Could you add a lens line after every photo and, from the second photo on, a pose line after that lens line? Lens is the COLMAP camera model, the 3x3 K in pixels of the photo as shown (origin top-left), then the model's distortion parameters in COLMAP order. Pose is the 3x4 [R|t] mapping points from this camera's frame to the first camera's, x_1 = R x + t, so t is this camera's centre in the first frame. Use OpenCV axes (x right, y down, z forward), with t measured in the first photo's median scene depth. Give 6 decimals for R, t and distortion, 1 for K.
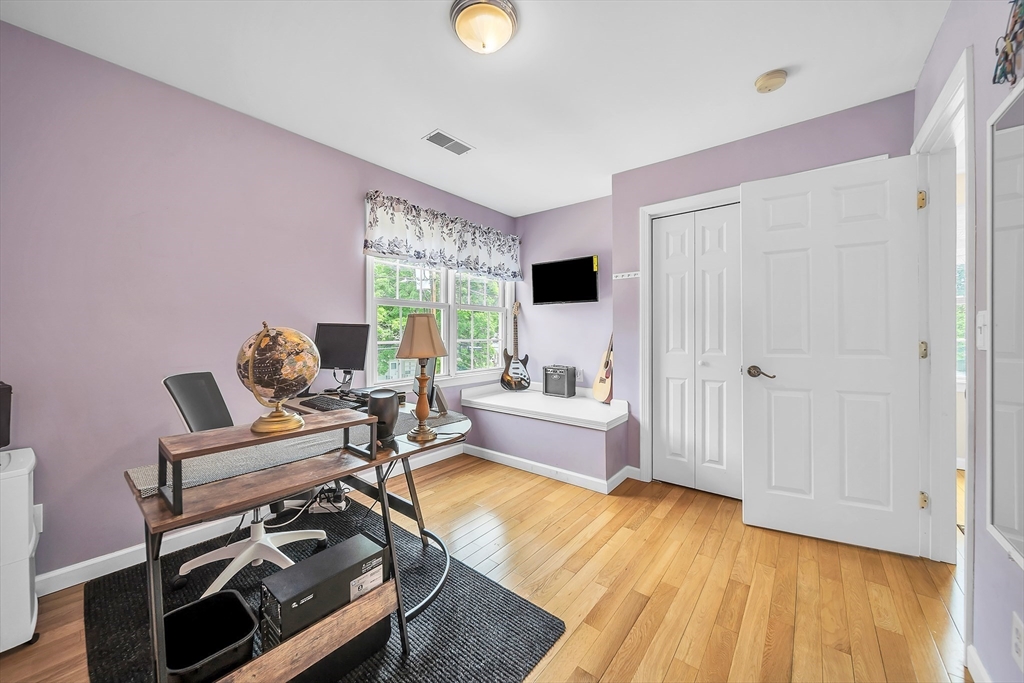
lens RADIAL K [[376.7, 0, 508.0], [0, 376.7, 332.0], [0, 0, 1]] dist [0.000008, -0.000085]
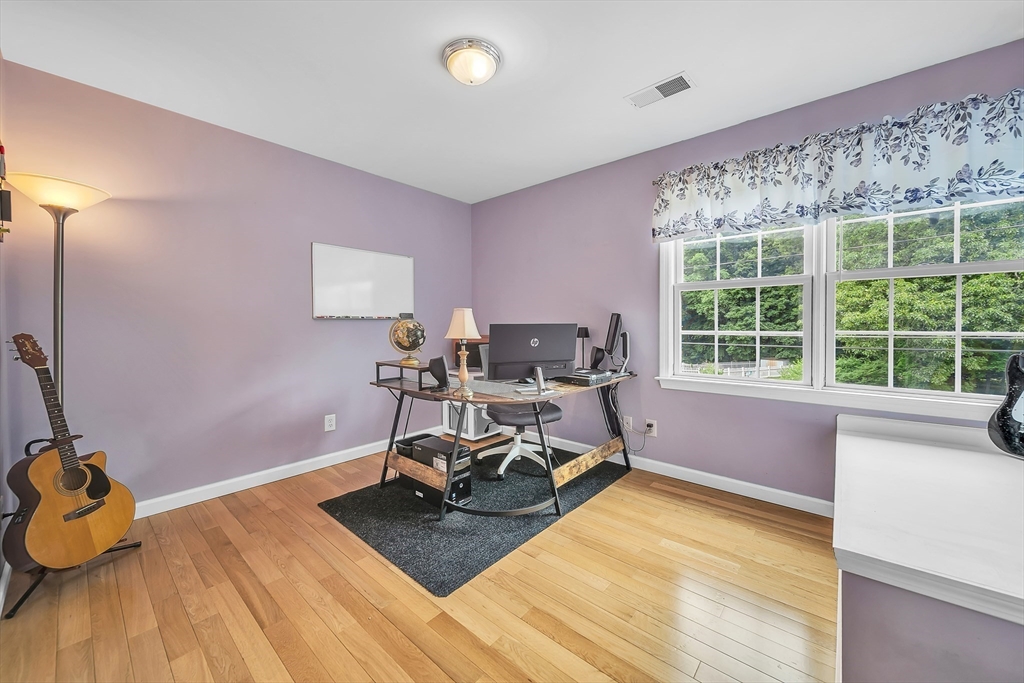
lens RADIAL K [[369.1, 0, 515.1], [0, 369.1, 332.7], [0, 0, 1]] dist [-0.036752, -0.000023]
pose [[-0.030945, 0.007039, -0.999496, 0.573282], [0.000842, 0.999975, 0.007016, 0.023412], [0.999521, -0.000624, -0.030950, 0.624416]]
